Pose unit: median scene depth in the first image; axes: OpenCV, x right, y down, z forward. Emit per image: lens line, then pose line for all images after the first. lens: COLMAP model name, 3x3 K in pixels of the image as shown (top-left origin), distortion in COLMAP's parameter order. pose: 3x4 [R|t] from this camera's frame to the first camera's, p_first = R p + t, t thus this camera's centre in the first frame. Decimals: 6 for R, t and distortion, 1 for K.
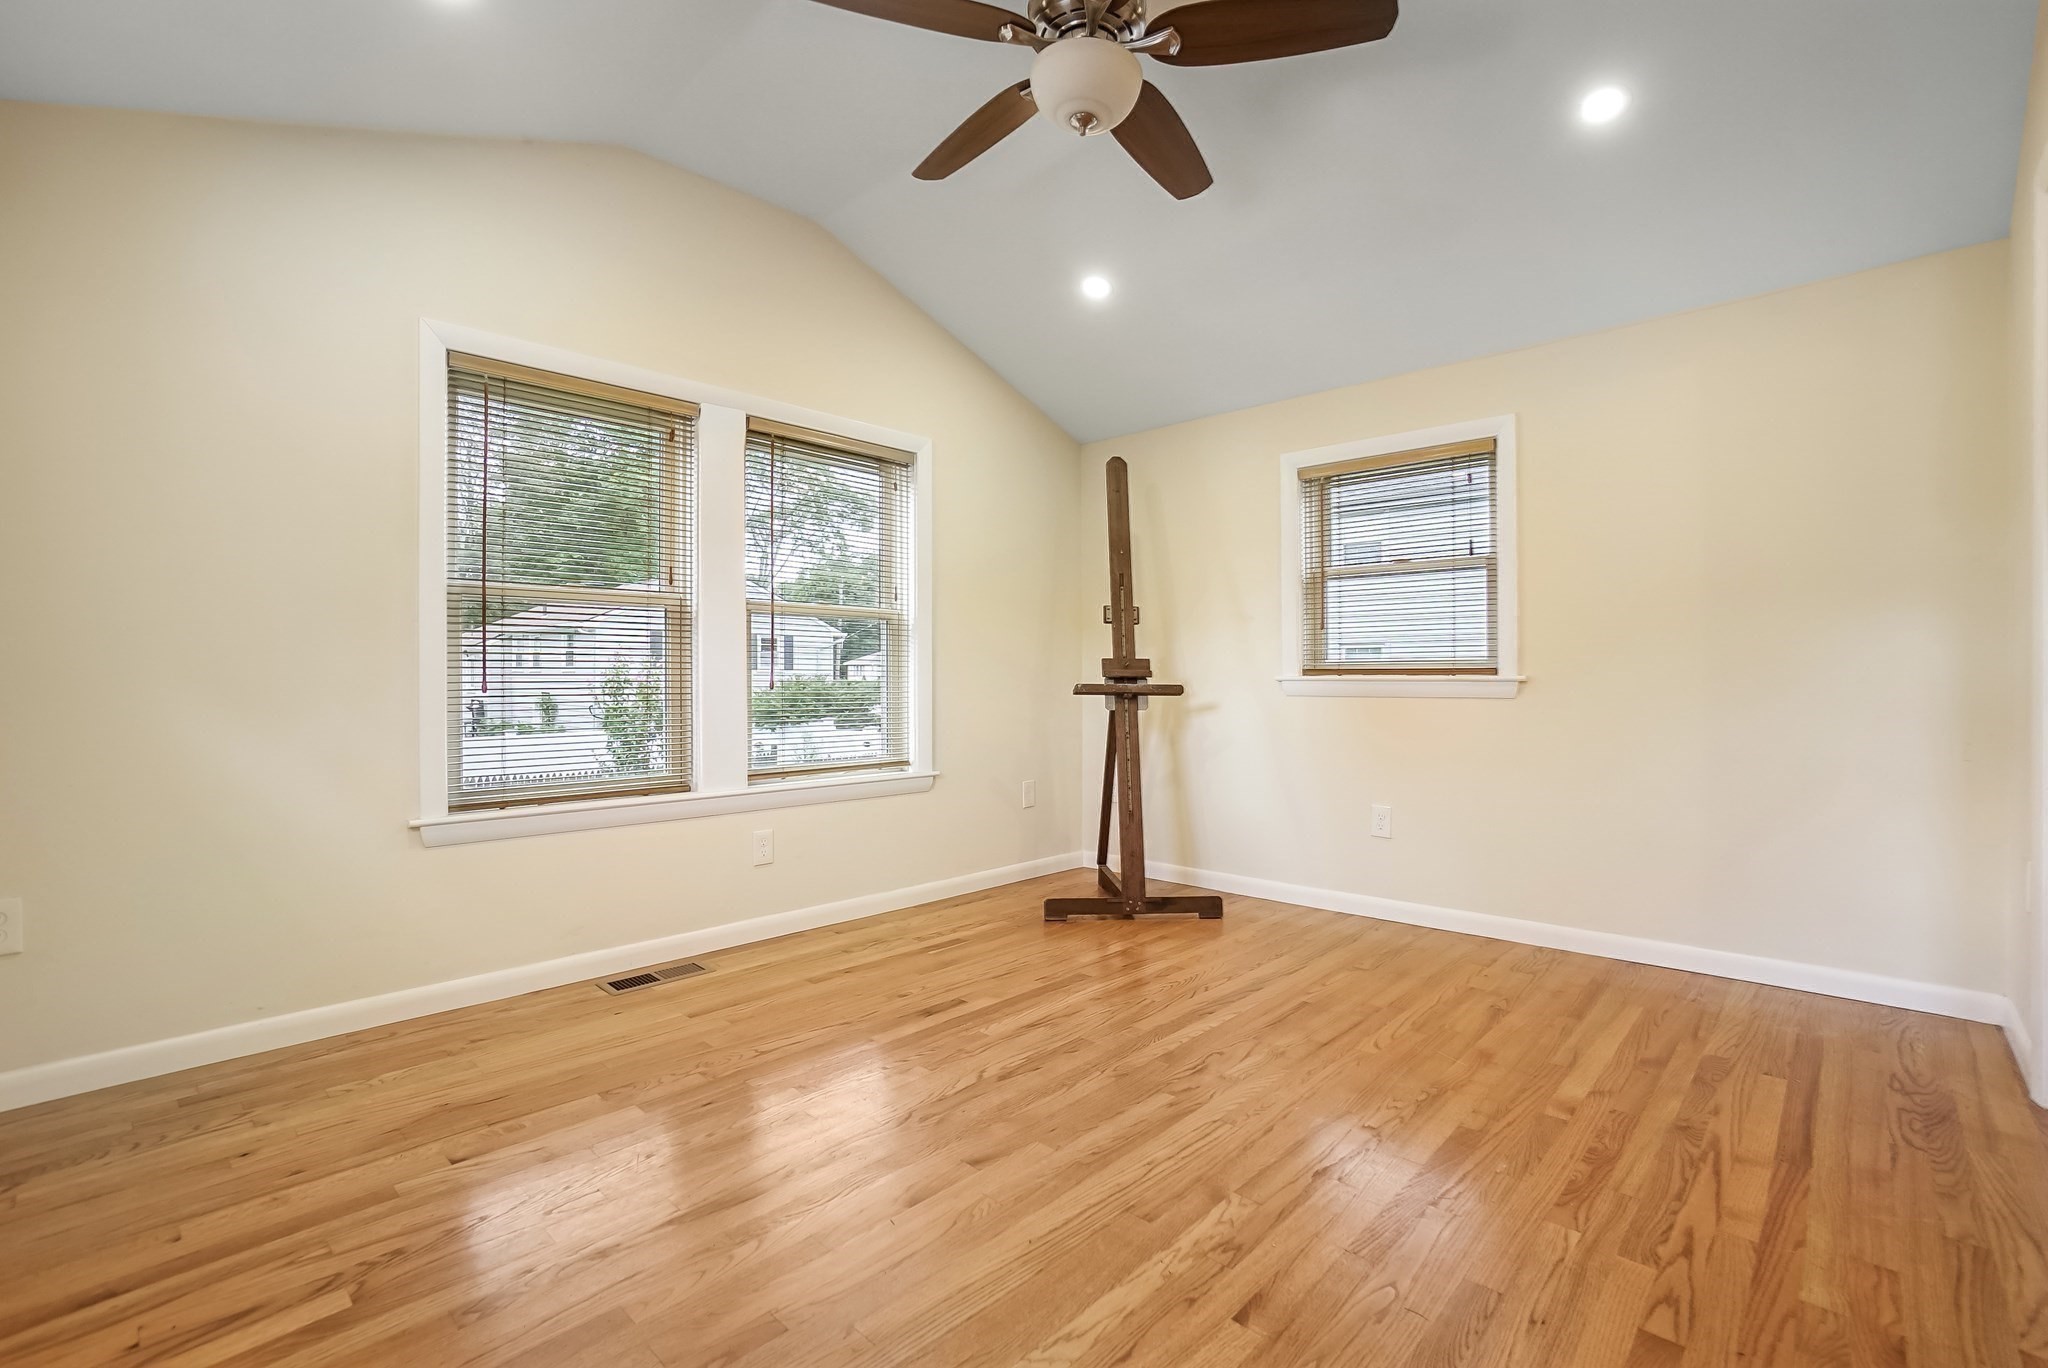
lens RADIAL K [[914.2, 0, 1015.7], [0, 914.2, 693.6], [0, 0, 1]] dist [-0.062311, 0.024765]
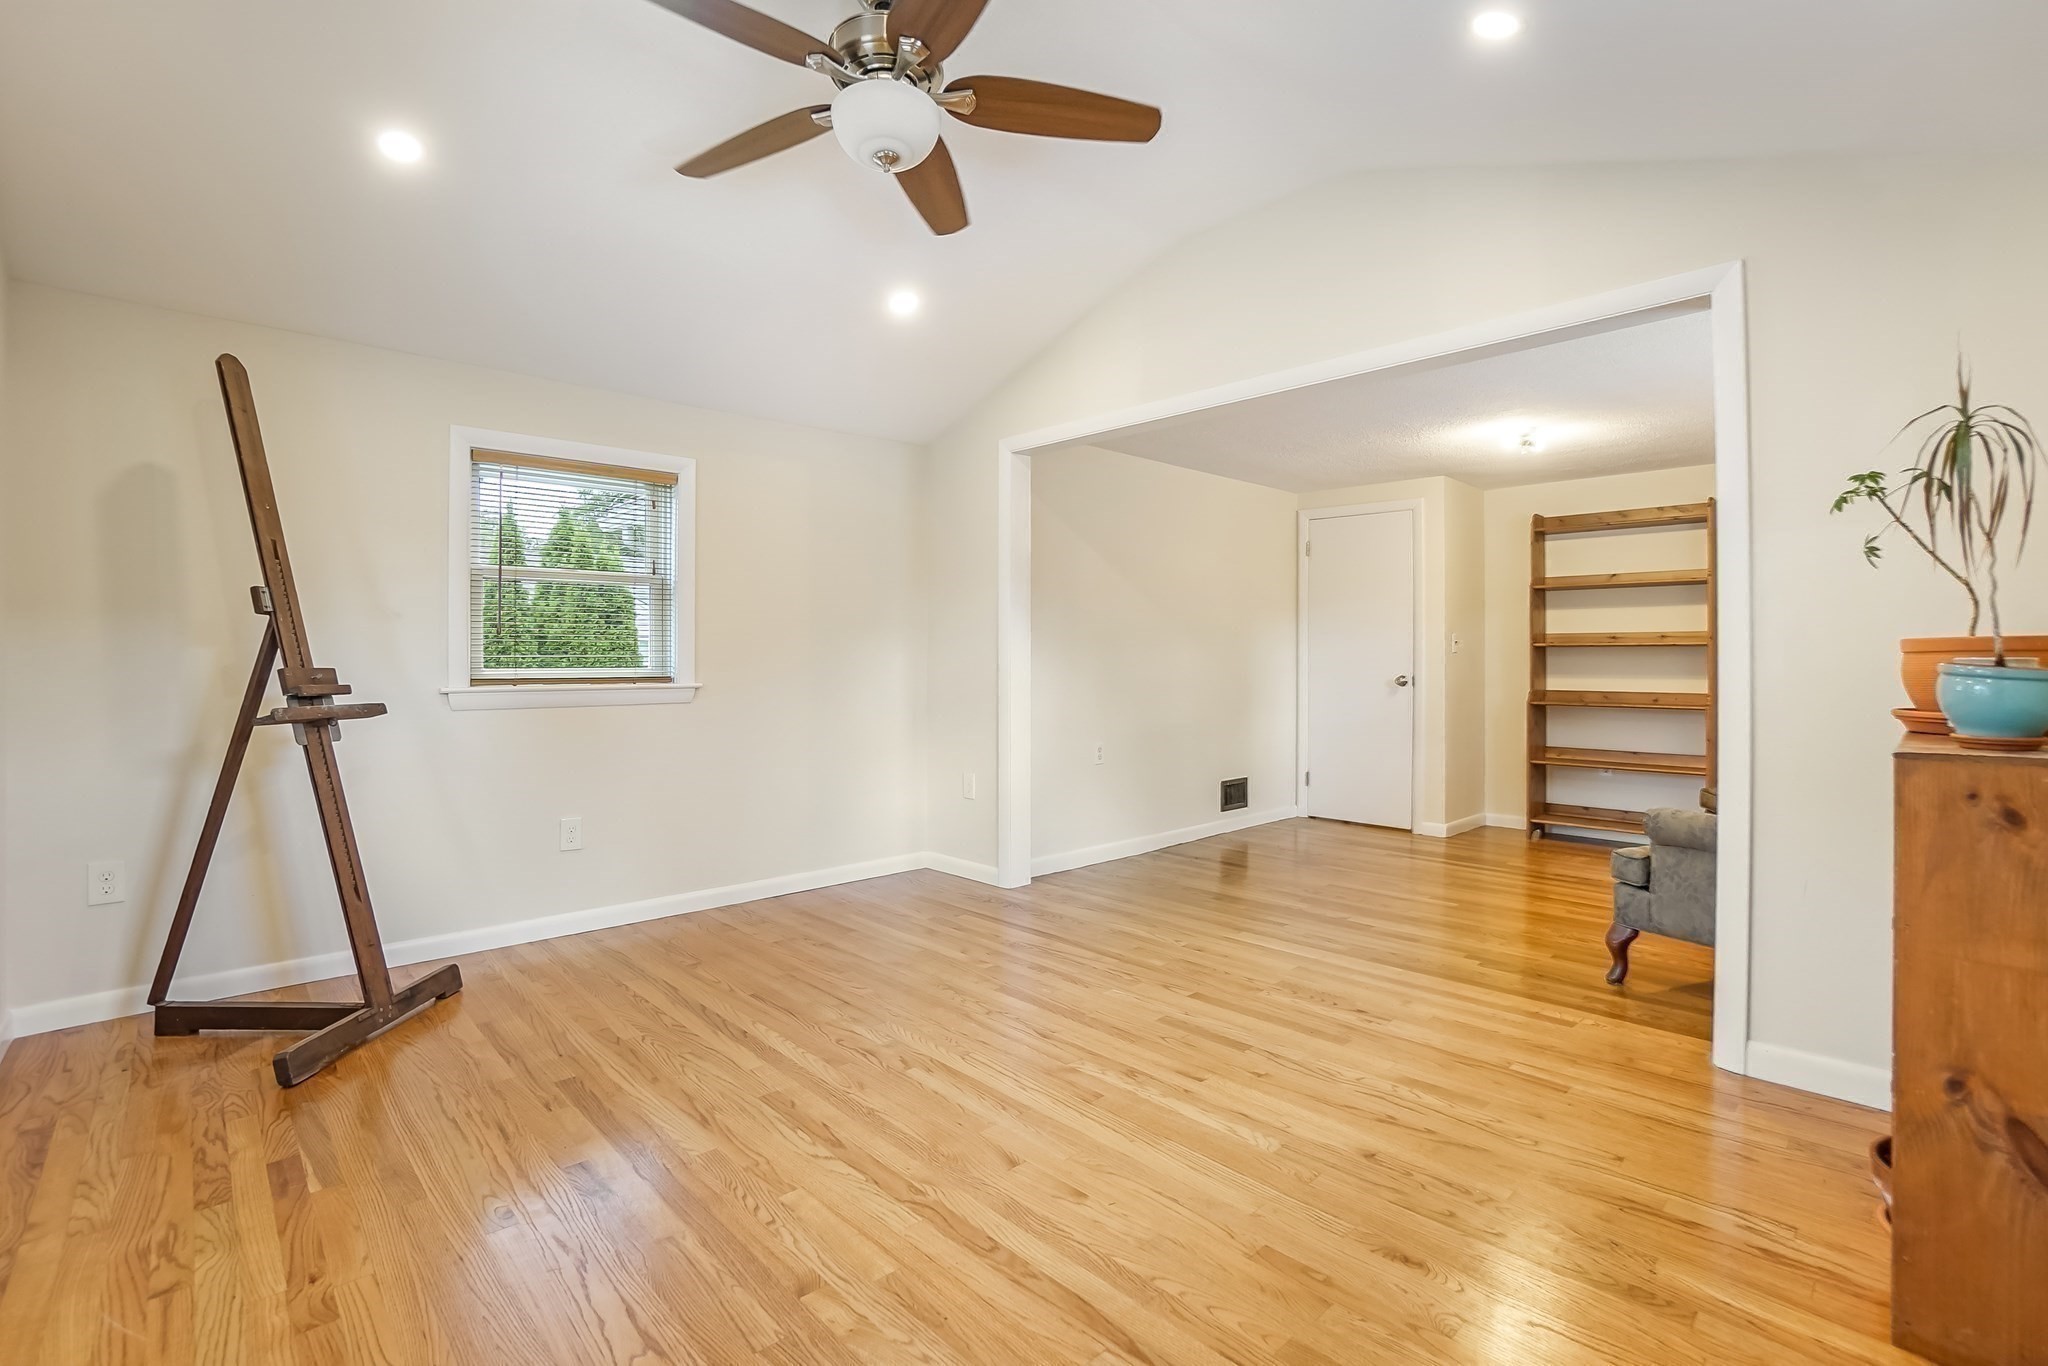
lens RADIAL K [[925.0, 0, 1025.5], [0, 925.0, 672.9], [0, 0, 1]] dist [-0.061326, 0.024313]
pose [[0.052502, -0.010671, 0.998564, -0.619085], [0.018024, 0.999790, 0.009737, -0.037600], [-0.998458, 0.017487, 0.052683, 0.510983]]
